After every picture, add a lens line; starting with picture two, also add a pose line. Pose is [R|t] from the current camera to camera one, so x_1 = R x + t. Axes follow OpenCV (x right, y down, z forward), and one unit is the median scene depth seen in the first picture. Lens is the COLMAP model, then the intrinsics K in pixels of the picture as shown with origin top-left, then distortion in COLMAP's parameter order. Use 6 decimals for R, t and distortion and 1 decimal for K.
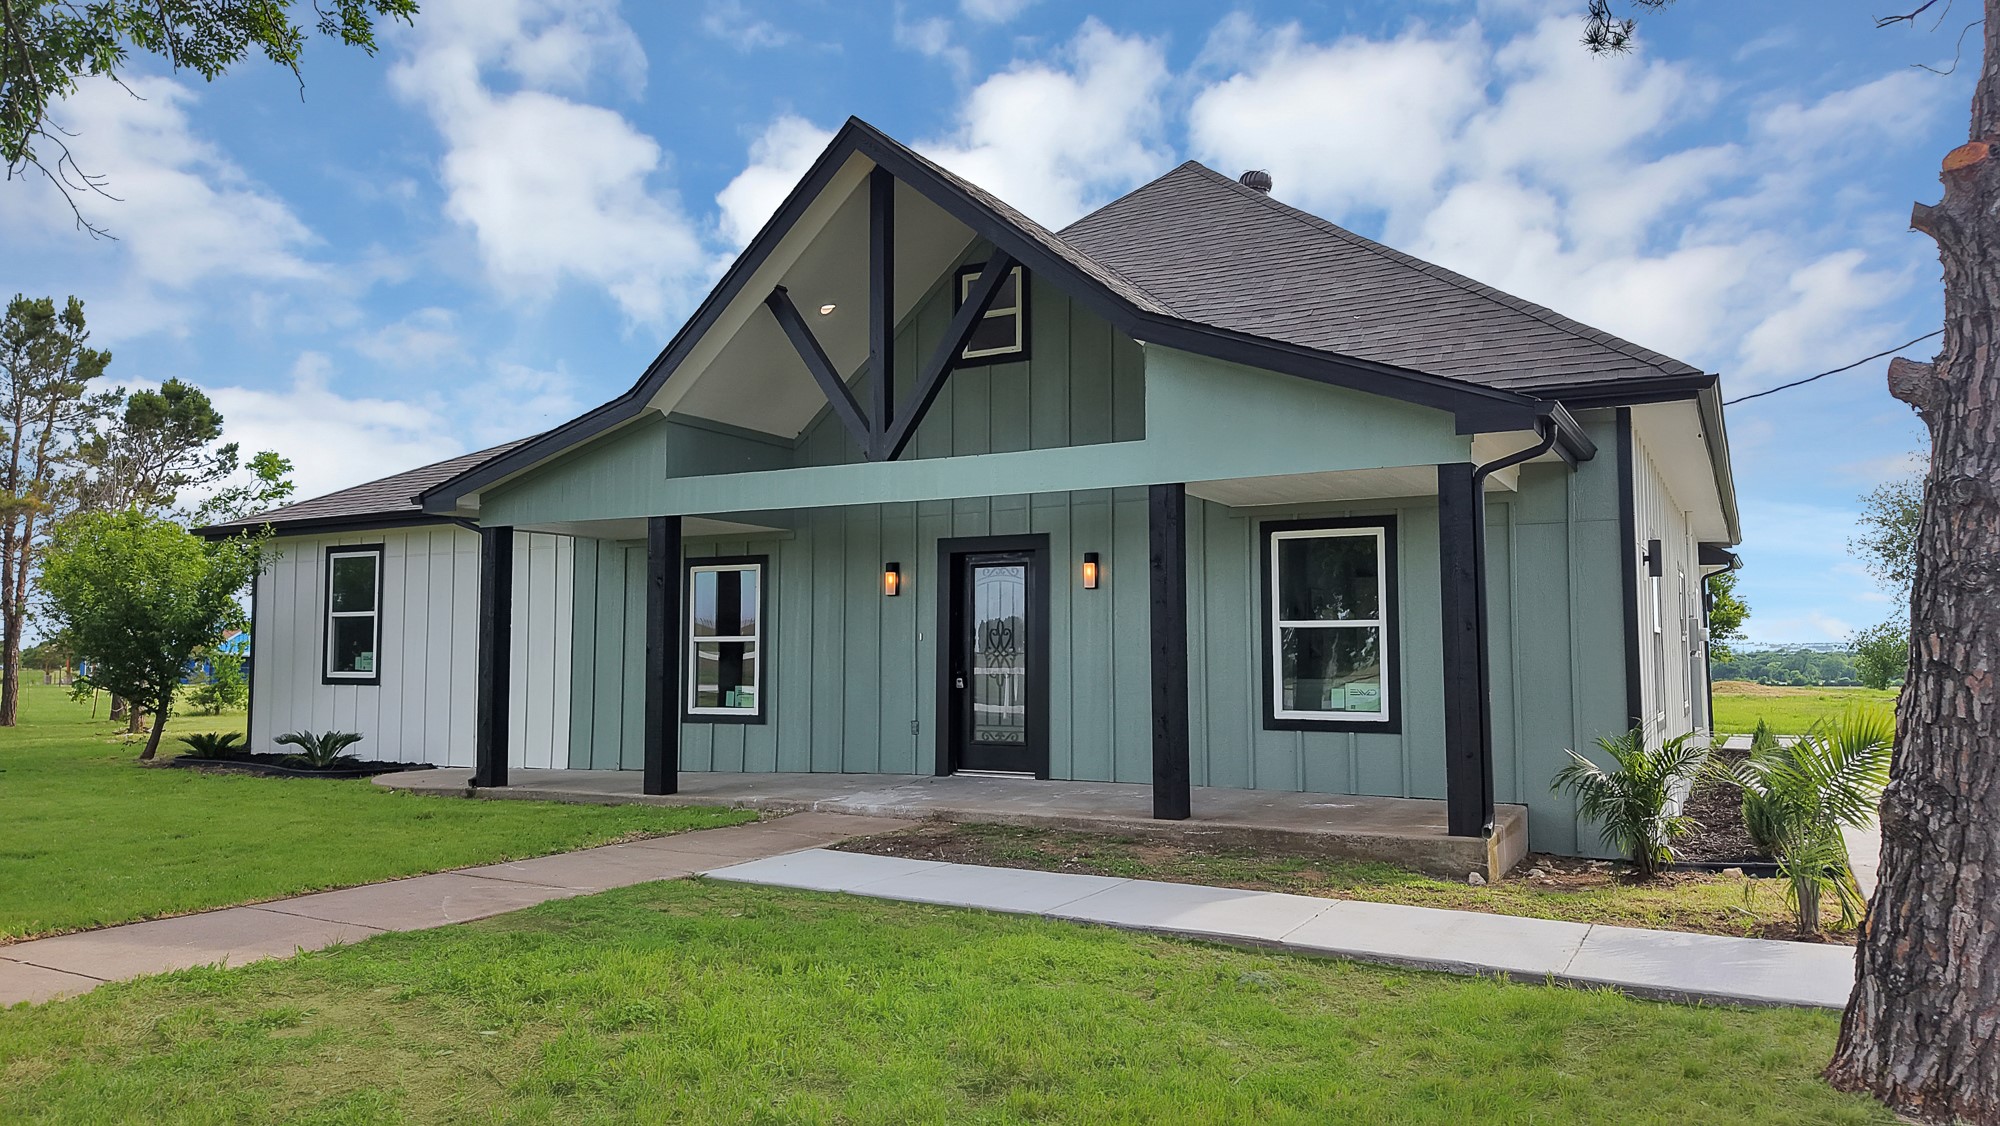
lens RADIAL K [[1405.4, 0, 1000.0], [0, 1405.4, 563.0], [0, 0, 1]] dist [0.008861, 0.003393]
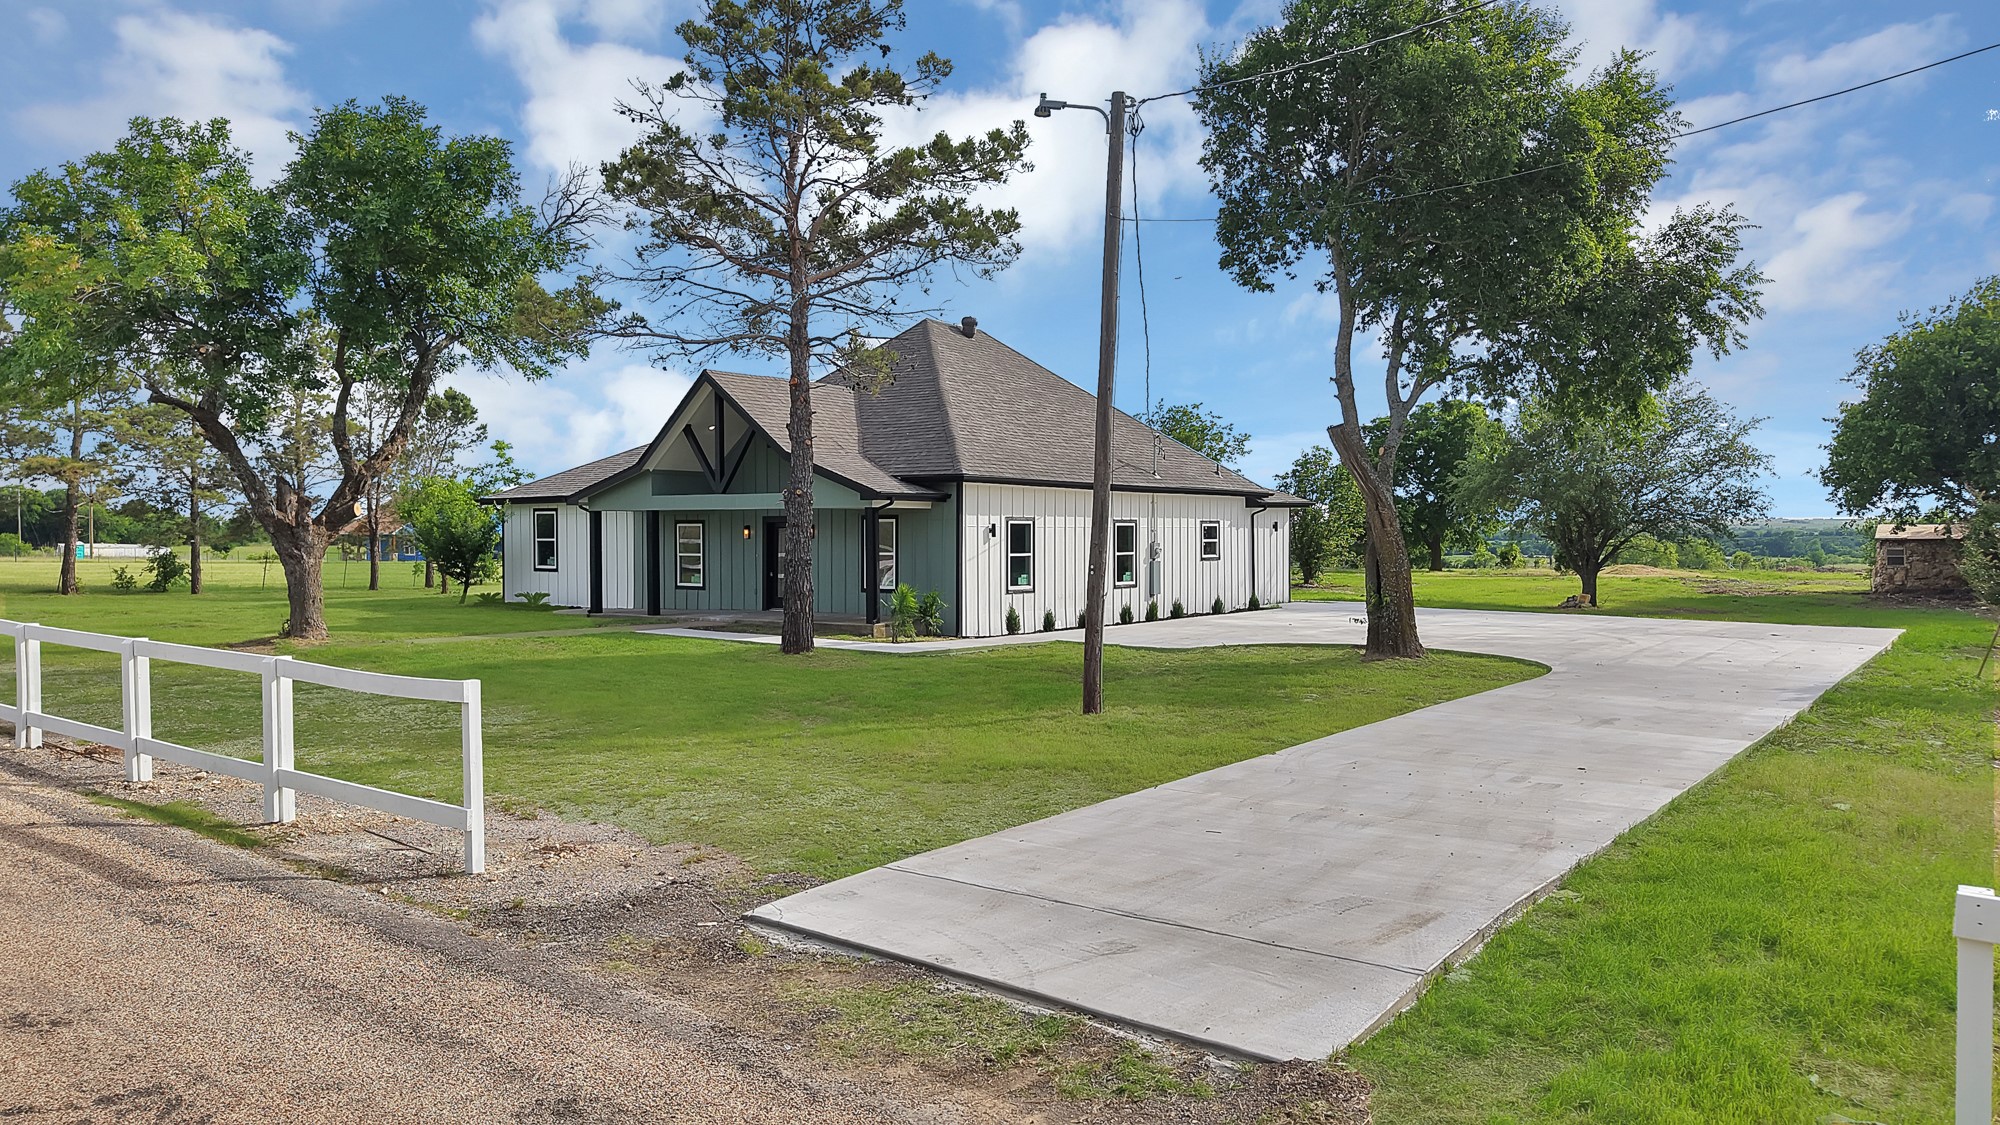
lens RADIAL K [[1369.5, 0, 1000.0], [0, 1369.5, 562.5], [0, 0, 1]] dist [-0.004834, -0.000932]
pose [[0.991383, 0.007724, -0.130767, 0.539790], [0.003025, 0.996644, 0.081807, -0.103974], [0.130960, -0.081497, 0.988032, -1.052509]]
